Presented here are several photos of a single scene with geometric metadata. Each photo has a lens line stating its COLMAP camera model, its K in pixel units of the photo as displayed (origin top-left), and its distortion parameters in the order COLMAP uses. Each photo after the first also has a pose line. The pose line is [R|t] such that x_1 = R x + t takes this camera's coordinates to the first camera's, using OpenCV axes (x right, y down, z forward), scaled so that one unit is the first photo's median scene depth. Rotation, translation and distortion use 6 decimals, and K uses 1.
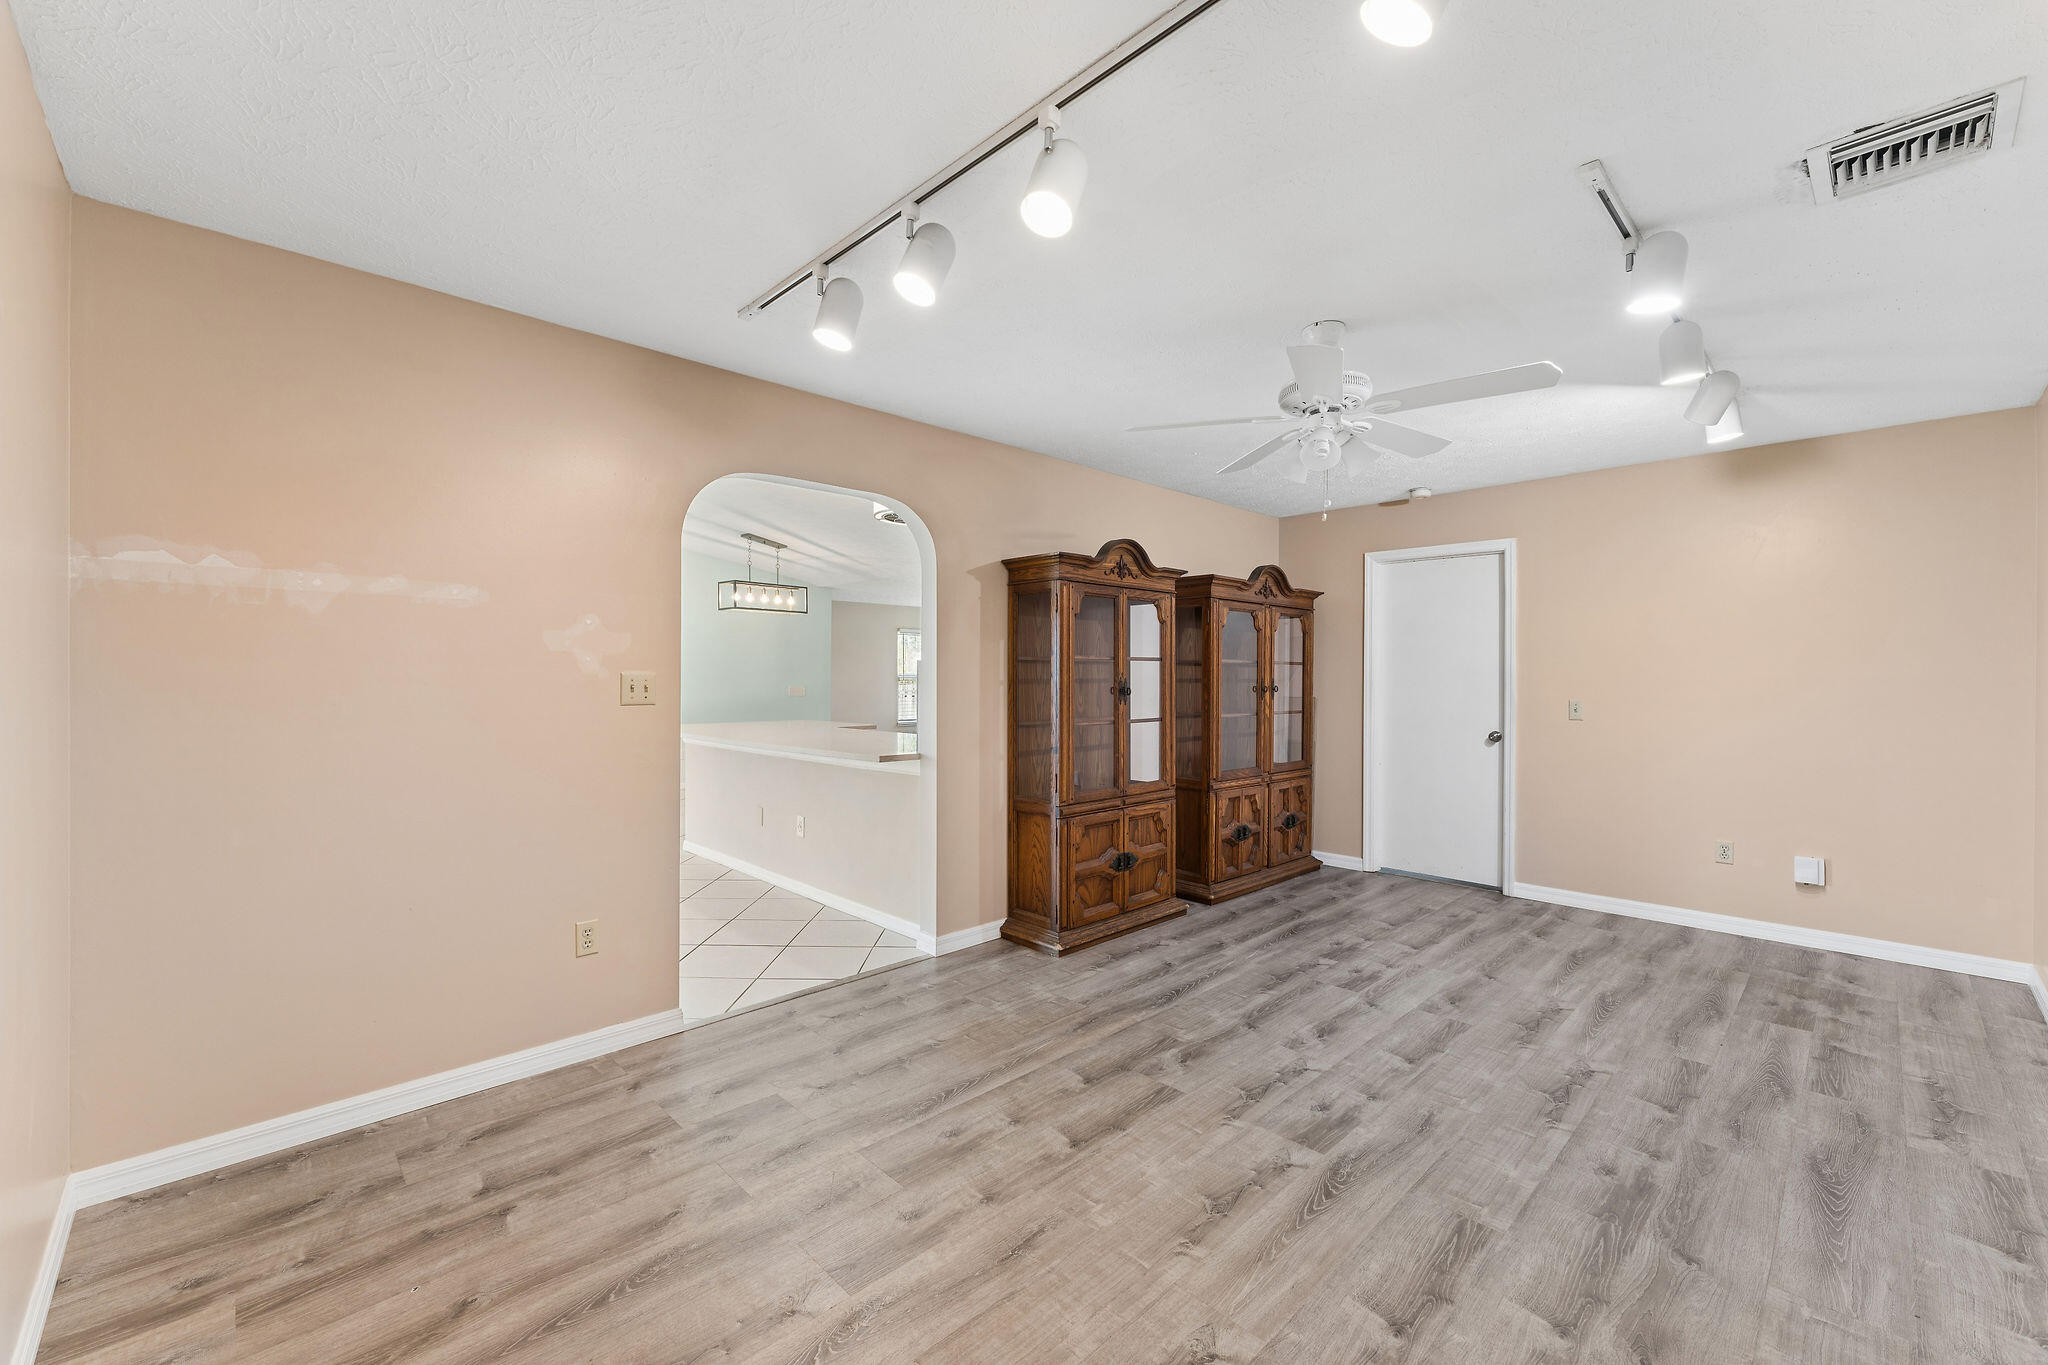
lens RADIAL K [[831.1, 0, 1012.3], [0, 831.1, 680.2], [0, 0, 1]] dist [-0.001010, -0.000183]
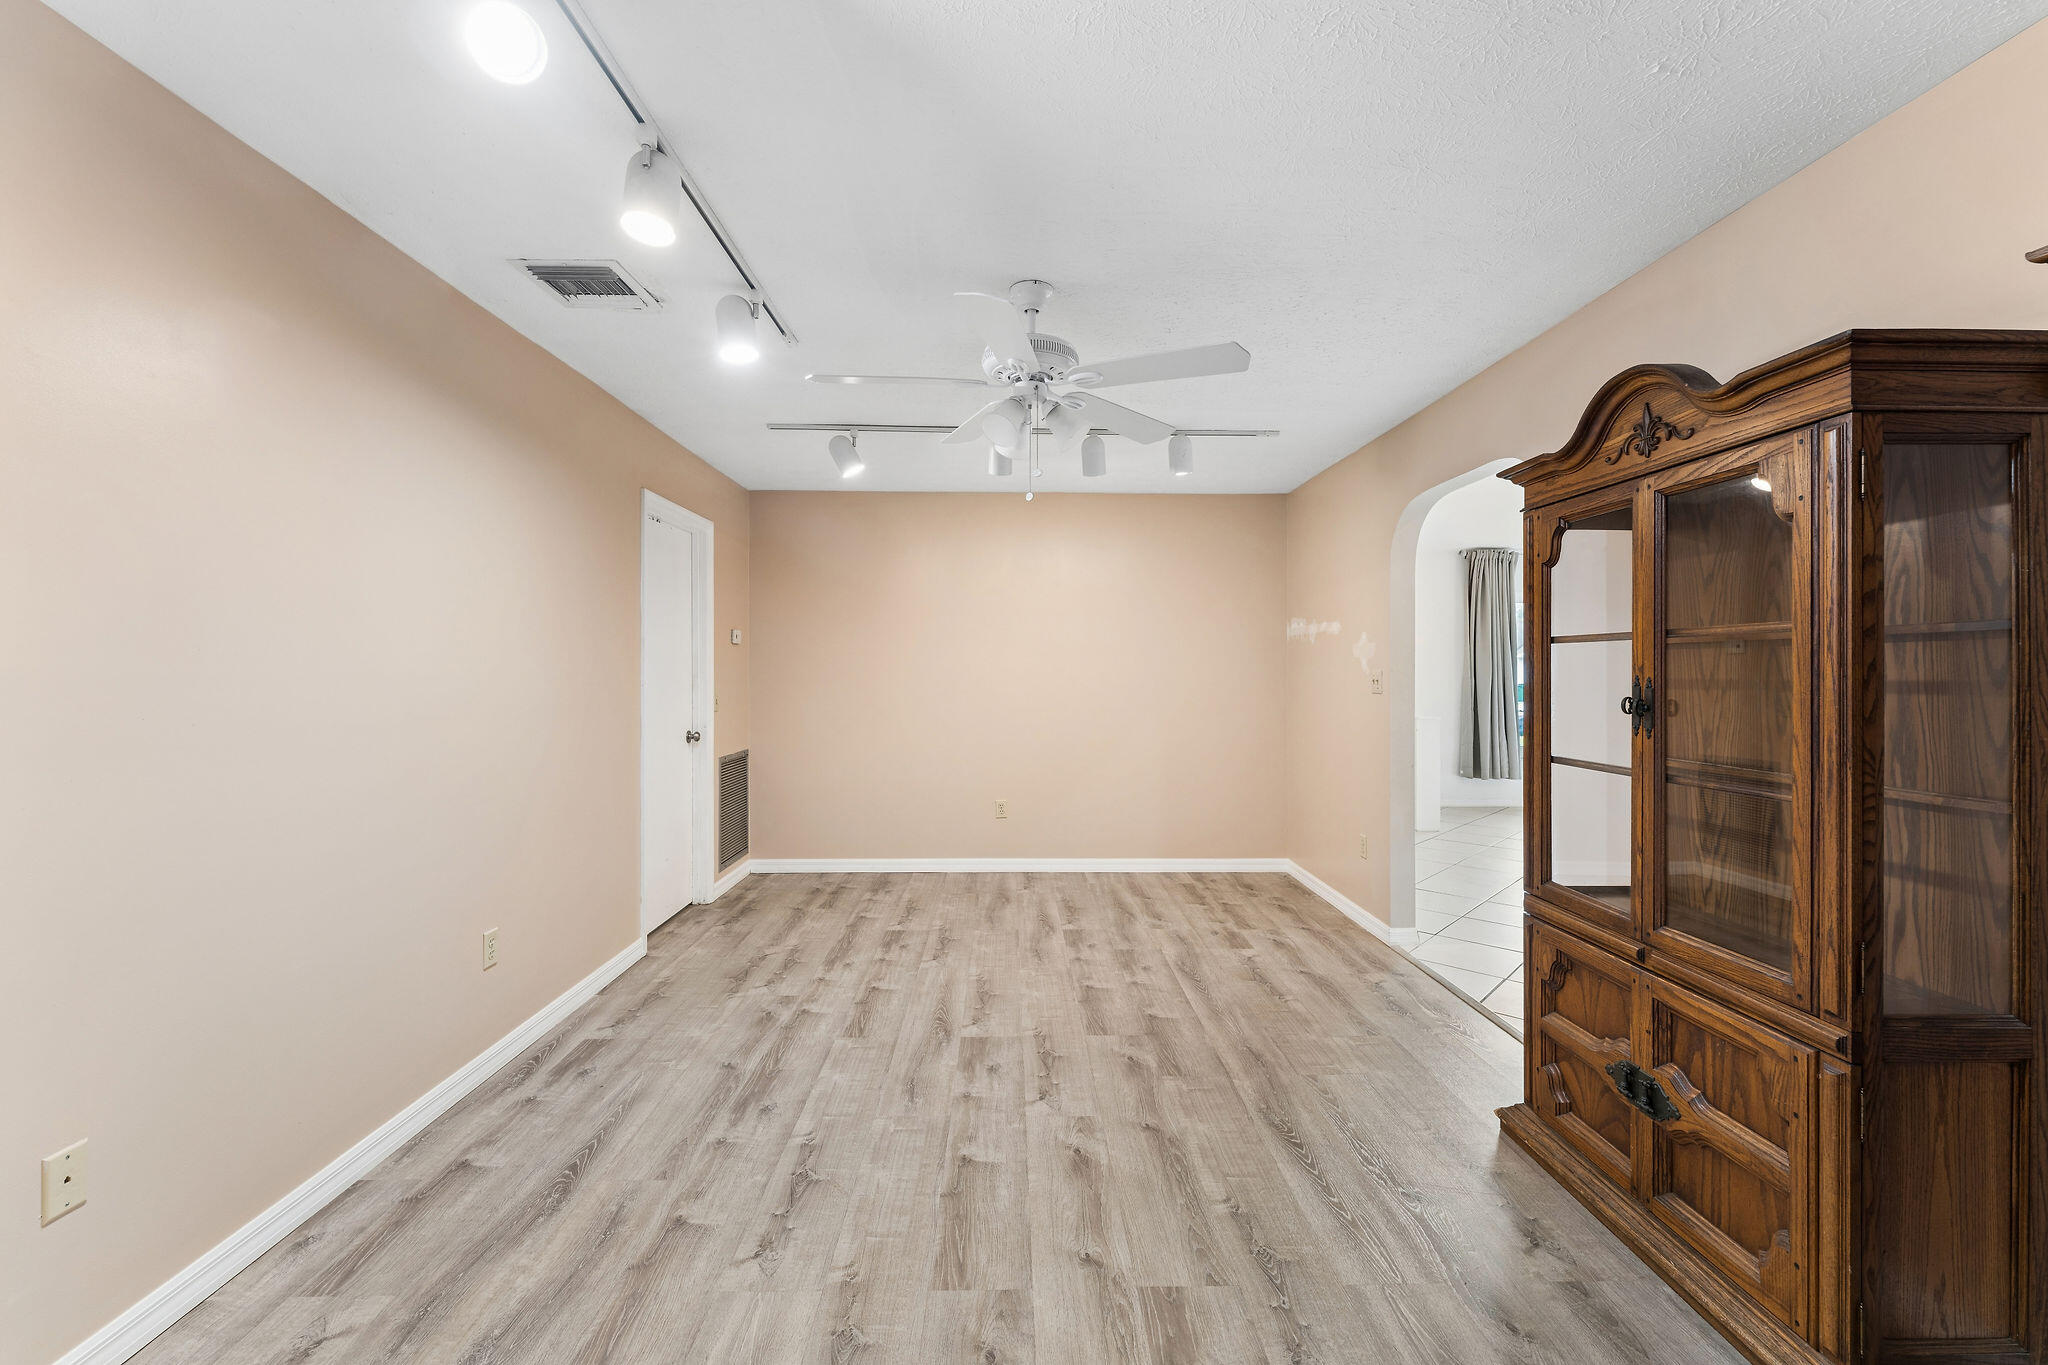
lens RADIAL K [[831.1, 0, 1021.0], [0, 831.1, 670.4], [0, 0, 1]] dist [-0.001010, -0.000183]
pose [[-0.678013, -0.005373, -0.735030, 1.155066], [-0.009788, 0.999951, 0.001719, -0.005861], [0.734985, 0.008360, -0.678032, 1.769144]]
